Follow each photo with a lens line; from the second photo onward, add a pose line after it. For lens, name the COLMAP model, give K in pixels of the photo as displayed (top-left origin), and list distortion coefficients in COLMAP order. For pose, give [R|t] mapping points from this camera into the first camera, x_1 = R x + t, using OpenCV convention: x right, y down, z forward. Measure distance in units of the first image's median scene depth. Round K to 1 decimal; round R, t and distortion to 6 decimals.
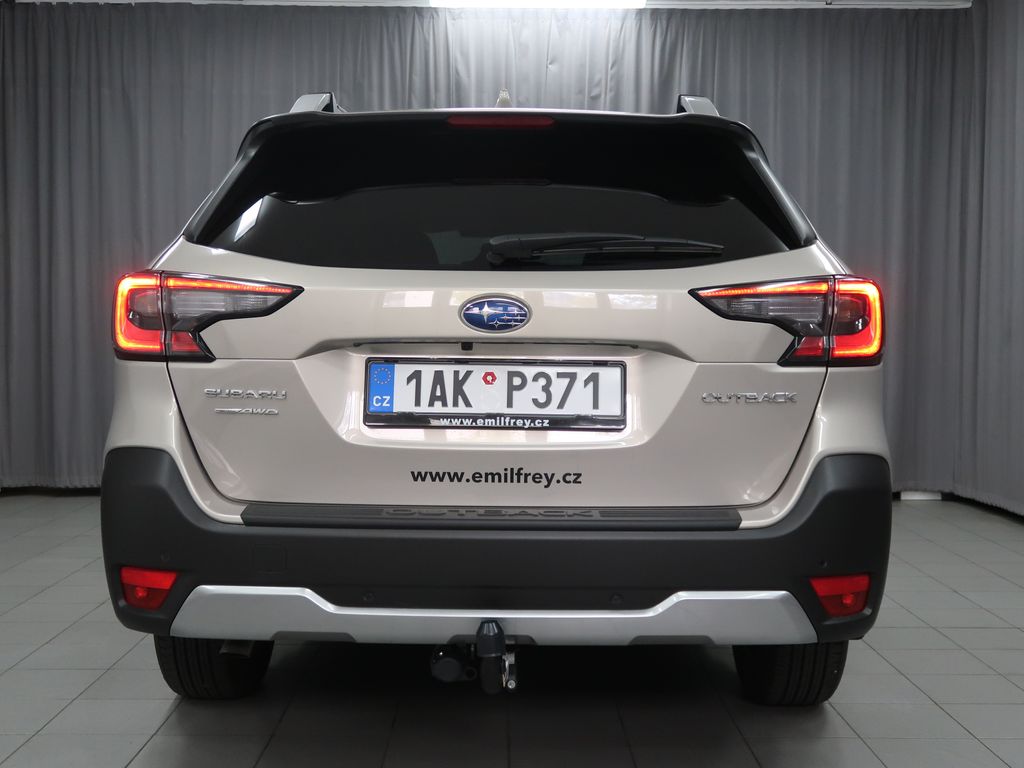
lens RADIAL K [[1255.0, 0, 512.0], [0, 1255.0, 384.0], [0, 0, 1]] dist [-0.002097, 0.038336]
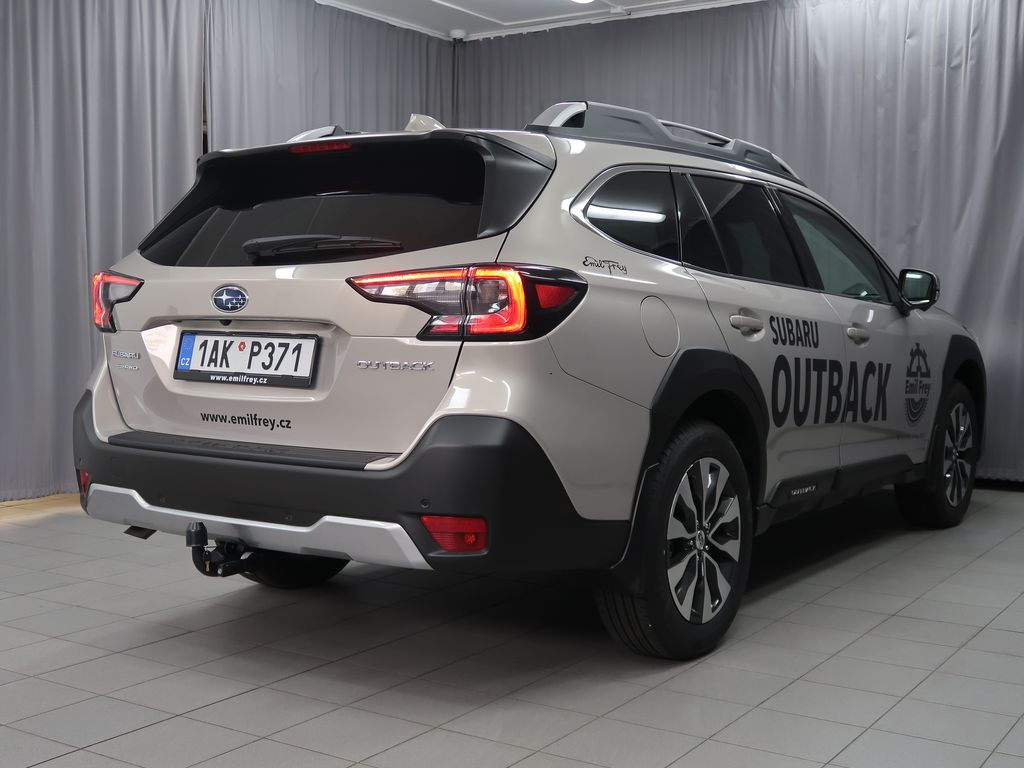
lens RADIAL K [[1255.0, 0, 512.0], [0, 1255.0, 384.0], [0, 0, 1]] dist [-0.002097, 0.038336]
pose [[0.833571, 0.031319, -0.551524, 0.965229], [-0.023263, 0.999496, 0.021597, -0.000198], [0.551922, -0.005173, 0.833880, 0.039969]]
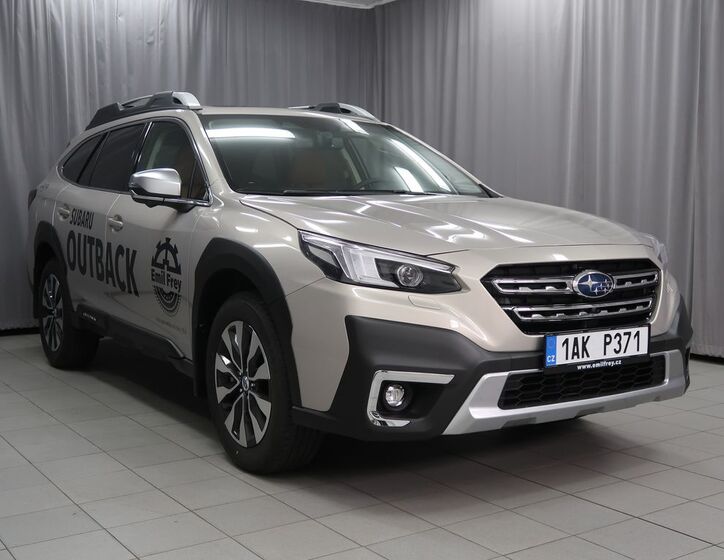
lens RADIAL K [[808.4, 0, 362.0], [0, 808.4, 280.0], [0, 0, 1]] dist [-0.024496, -0.045448]
pose [[0.860102, -0.053748, 0.507284, -0.848440], [-0.006936, 0.993110, 0.116981, -0.211790], [-0.510076, -0.104134, 0.853803, 0.230553]]
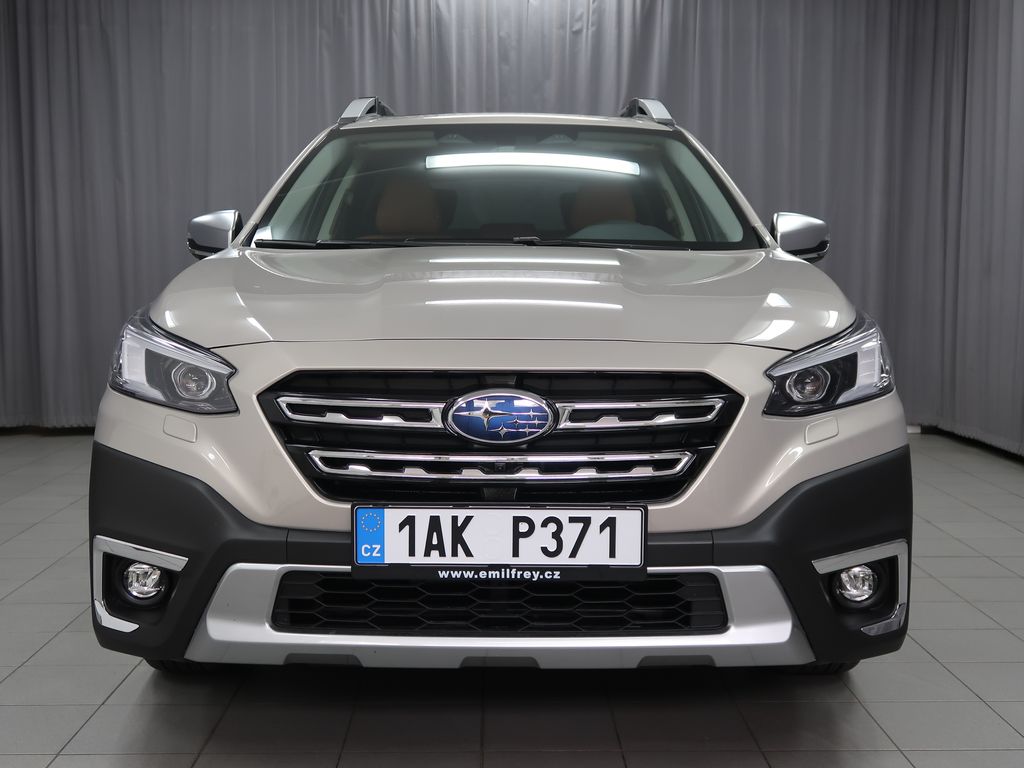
lens RADIAL K [[1178.7, 0, 492.8], [0, 1178.7, 295.4], [0, 0, 1]] dist [-0.013448, 0.018690]
pose [[0.999957, -0.007207, 0.005792, -0.021437], [0.006896, 0.998621, 0.052035, -0.208707], [-0.006159, -0.051992, 0.998628, 0.178461]]
